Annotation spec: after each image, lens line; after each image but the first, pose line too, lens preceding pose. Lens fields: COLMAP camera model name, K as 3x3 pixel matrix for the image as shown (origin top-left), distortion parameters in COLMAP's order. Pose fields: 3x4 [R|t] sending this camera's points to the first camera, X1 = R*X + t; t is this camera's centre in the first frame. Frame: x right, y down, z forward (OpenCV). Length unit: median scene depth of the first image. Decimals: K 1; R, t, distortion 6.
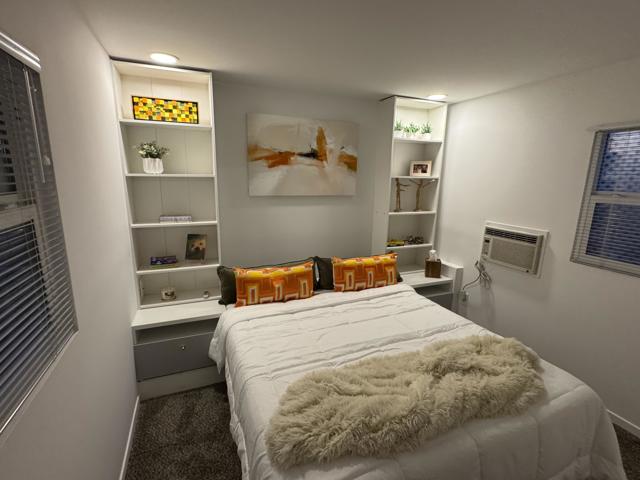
lens RADIAL K [[309.7, 0, 319.0], [0, 309.7, 239.7], [0, 0, 1]] dist [-0.001011, 0.001050]
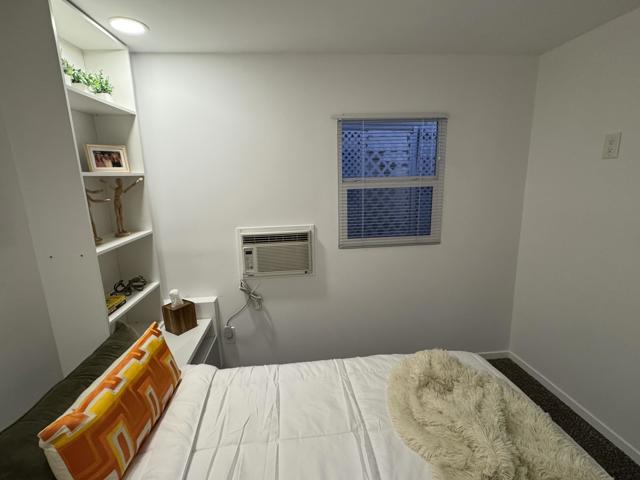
lens RADIAL K [[309.7, 0, 319.0], [0, 309.7, 239.7], [0, 0, 1]] dist [-0.001011, 0.001050]
pose [[0.295850, -0.225136, 0.928325, -0.112758], [0.229483, 0.960120, 0.159712, -0.108749], [-0.927260, 0.165784, 0.335716, 0.569220]]
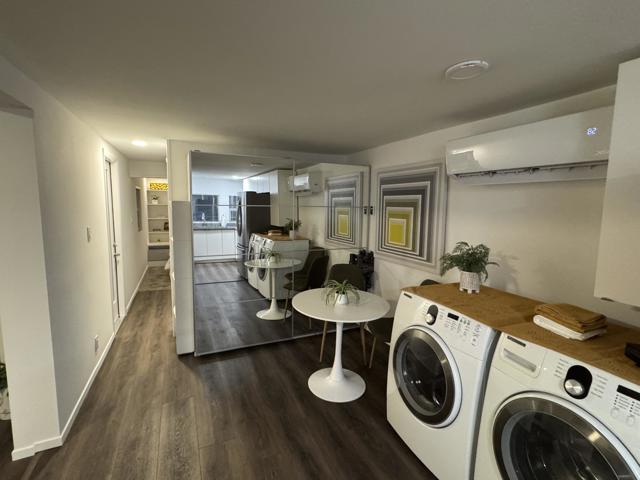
lens RADIAL K [[309.7, 0, 319.0], [0, 309.7, 239.7], [0, 0, 1]] dist [-0.001011, 0.001050]
pose [[0.999181, -0.007979, 0.039673, 0.805131], [0.011663, 0.995549, -0.093525, 0.368590], [-0.038750, 0.093911, 0.994826, -1.721418]]
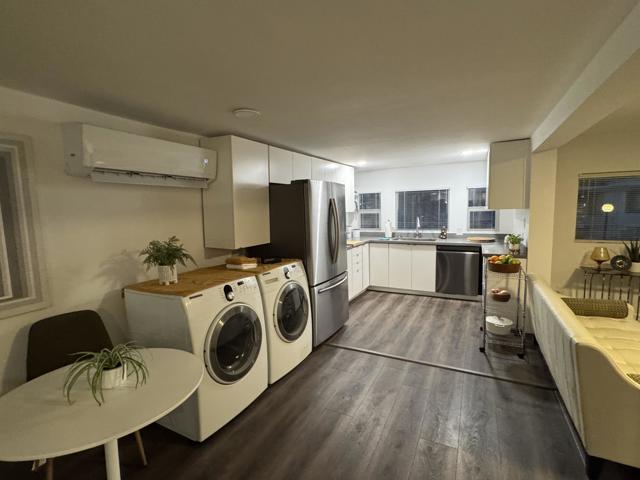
lens RADIAL K [[309.7, 0, 319.0], [0, 309.7, 239.7], [0, 0, 1]] dist [-0.001011, 0.001050]
pose [[-0.653158, -0.081937, 0.752776, 0.389678], [0.169310, 0.953157, 0.250652, 0.202736], [-0.738051, 0.291168, -0.608689, -0.912238]]
